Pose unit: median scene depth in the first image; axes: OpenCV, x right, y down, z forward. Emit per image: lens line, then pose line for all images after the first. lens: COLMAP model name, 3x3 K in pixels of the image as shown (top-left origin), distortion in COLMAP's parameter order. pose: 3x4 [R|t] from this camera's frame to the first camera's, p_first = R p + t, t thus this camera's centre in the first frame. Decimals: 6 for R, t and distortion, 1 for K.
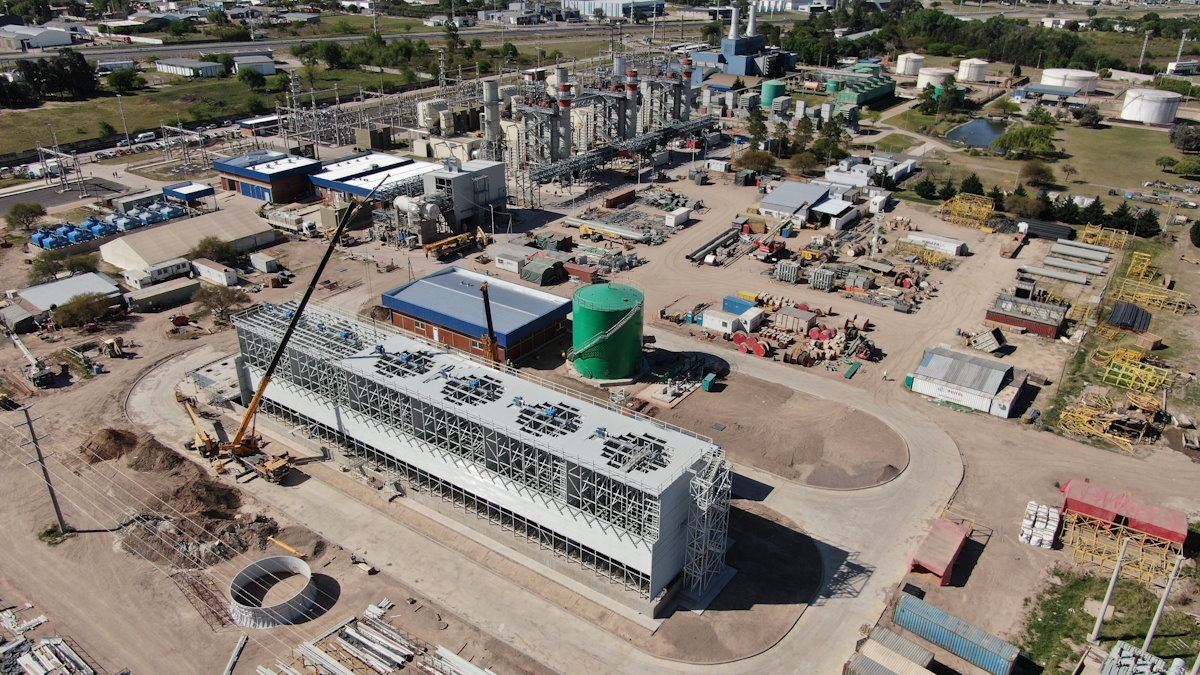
lens RADIAL K [[870.3, 0, 600.0], [0, 870.3, 337.5], [0, 0, 1]] dist [-0.012130, -0.001664]
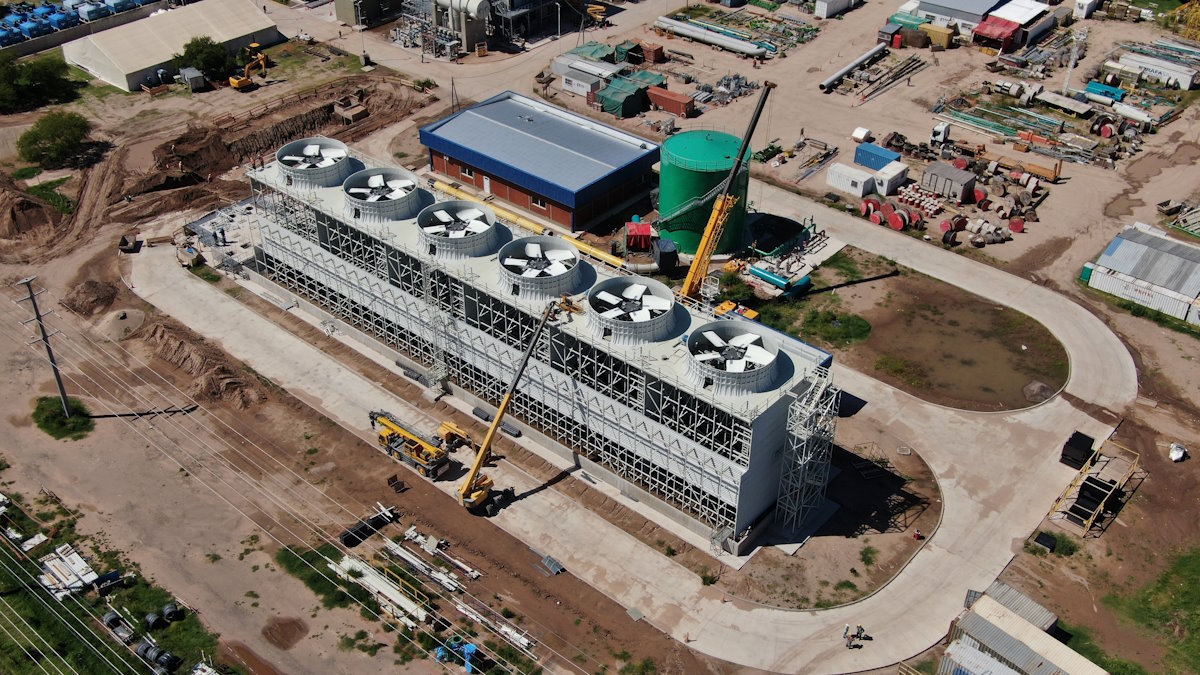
lens RADIAL K [[1204.8, 0, 600.0], [0, 1204.8, 337.5], [0, 0, 1]] dist [-0.001300, 0.001795]
pose [[0.996387, 0.047520, -0.070394, -0.000838], [-0.035020, 0.984957, 0.169217, -0.048543], [0.077376, -0.166140, 0.983062, -0.086939]]
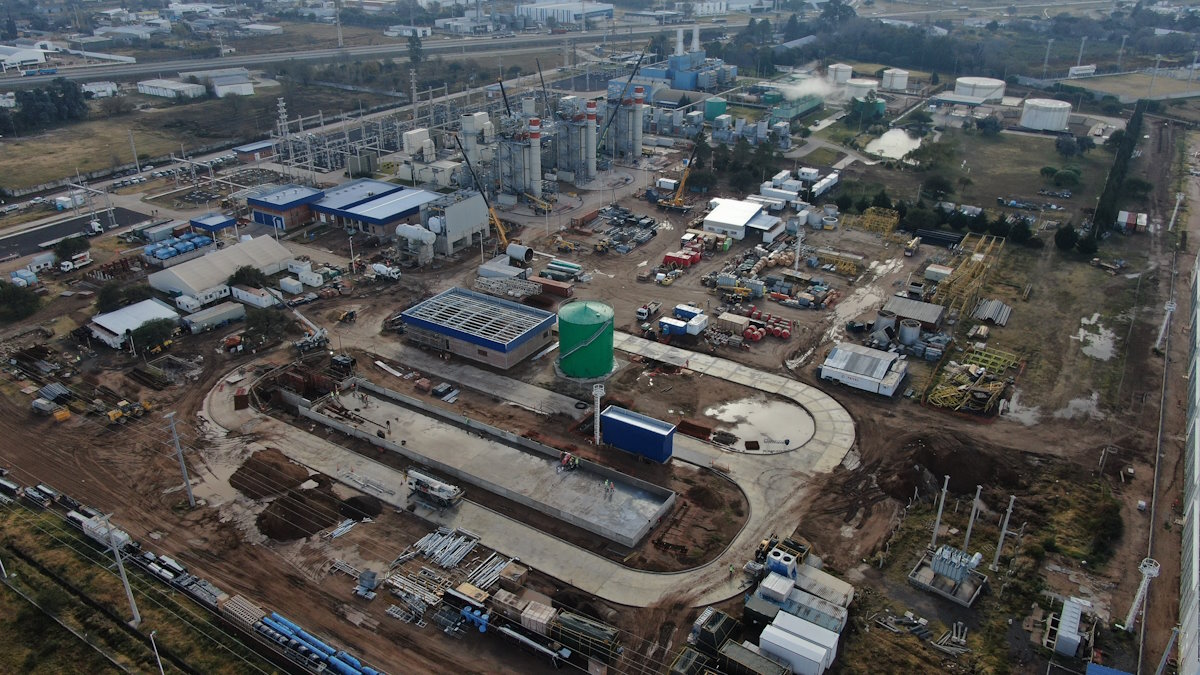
lens RADIAL K [[870.3, 0, 600.0], [0, 870.3, 337.5], [0, 0, 1]] dist [-0.012130, -0.001664]
pose [[0.998256, -0.029822, 0.050952, -0.028307], [0.028962, 0.999427, 0.017540, -0.025491], [-0.051446, -0.016034, 0.998547, -0.223927]]
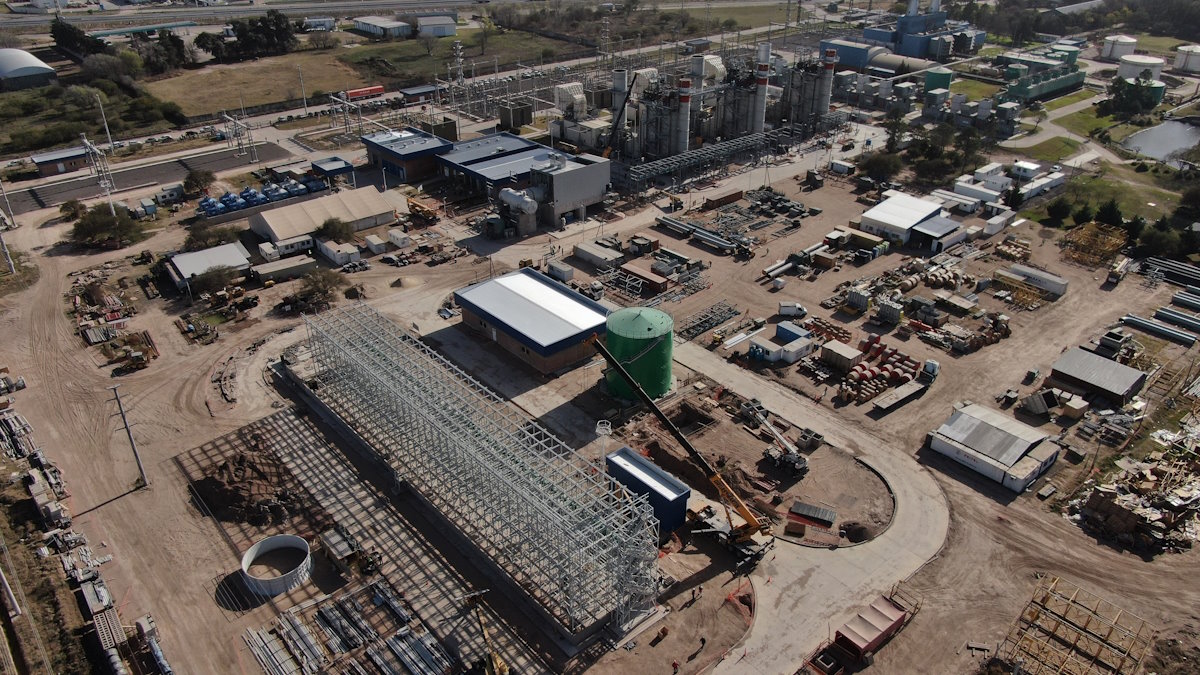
lens RADIAL K [[870.3, 0, 600.0], [0, 870.3, 337.5], [0, 0, 1]] dist [-0.012130, -0.001664]
pose [[0.971326, 0.107913, -0.211852, 0.149195], [-0.093937, 0.992750, 0.074990, -0.081950], [0.218409, -0.052939, 0.974420, -0.033396]]
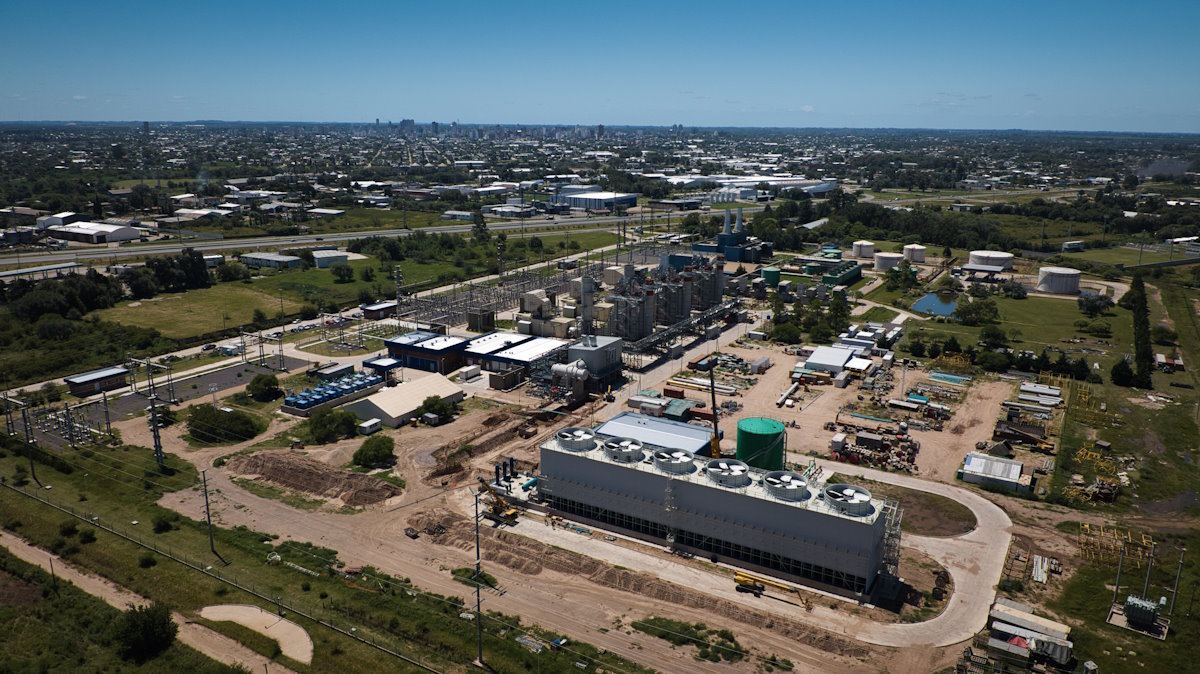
lens RADIAL K [[850.9, 0, 605.0], [0, 850.9, 336.6], [0, 0, 1]] dist [0.043371, -0.091694]
pose [[0.996127, -0.022442, 0.085018, -0.302957], [0.038024, 0.981744, -0.186369, 0.053650], [-0.079283, 0.188880, 0.978794, -0.362158]]
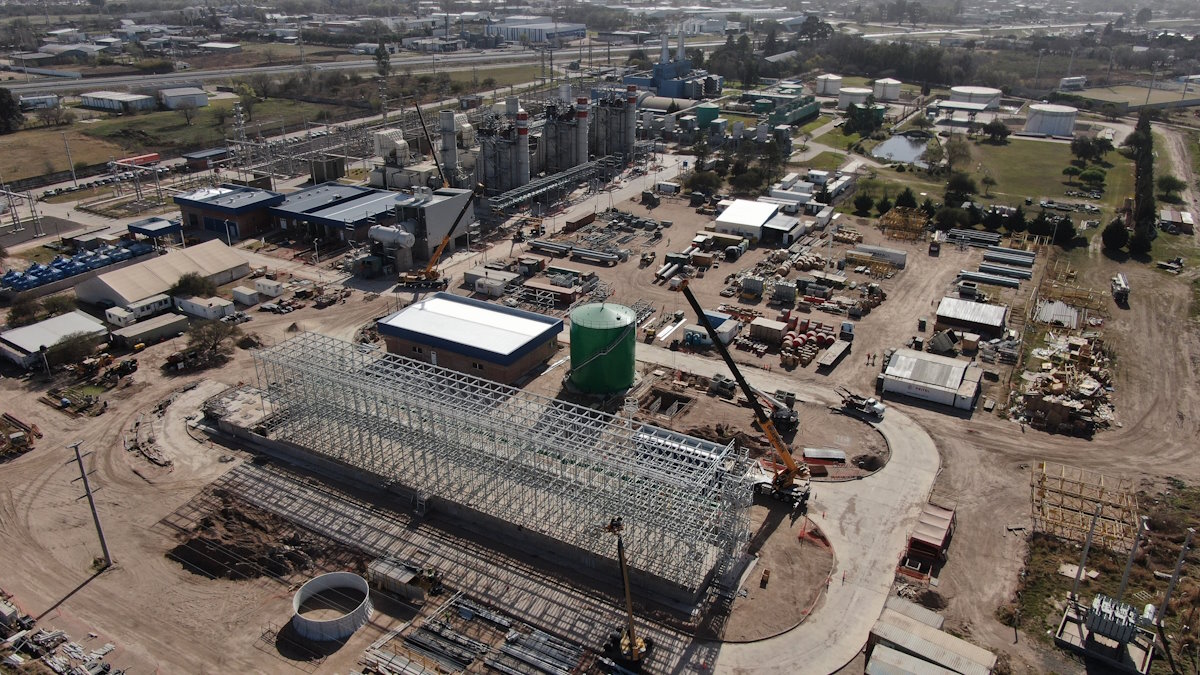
lens RADIAL K [[870.3, 0, 600.0], [0, 870.3, 337.5], [0, 0, 1]] dist [-0.012130, -0.001664]
pose [[0.995008, -0.042676, 0.090212, -0.072058], [0.044646, 0.998804, -0.019938, 0.001092], [-0.089253, 0.023866, 0.995723, -0.047300]]
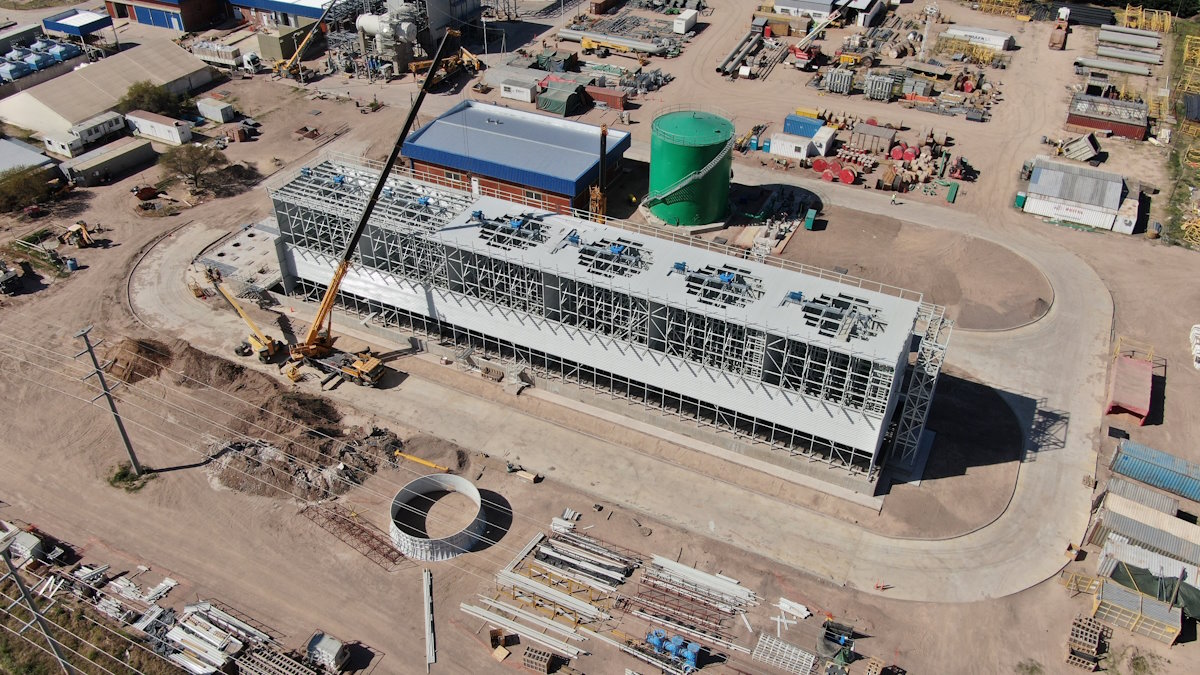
lens RADIAL K [[954.5, 0, 596.3], [0, 954.5, 340.7], [0, 0, 1]] dist [-0.016294, 0.000534]
pose [[0.988437, -0.094979, 0.118201, -0.168764], [0.070501, 0.978005, 0.196305, -0.026358], [-0.134246, -0.185702, 0.973392, 0.052263]]
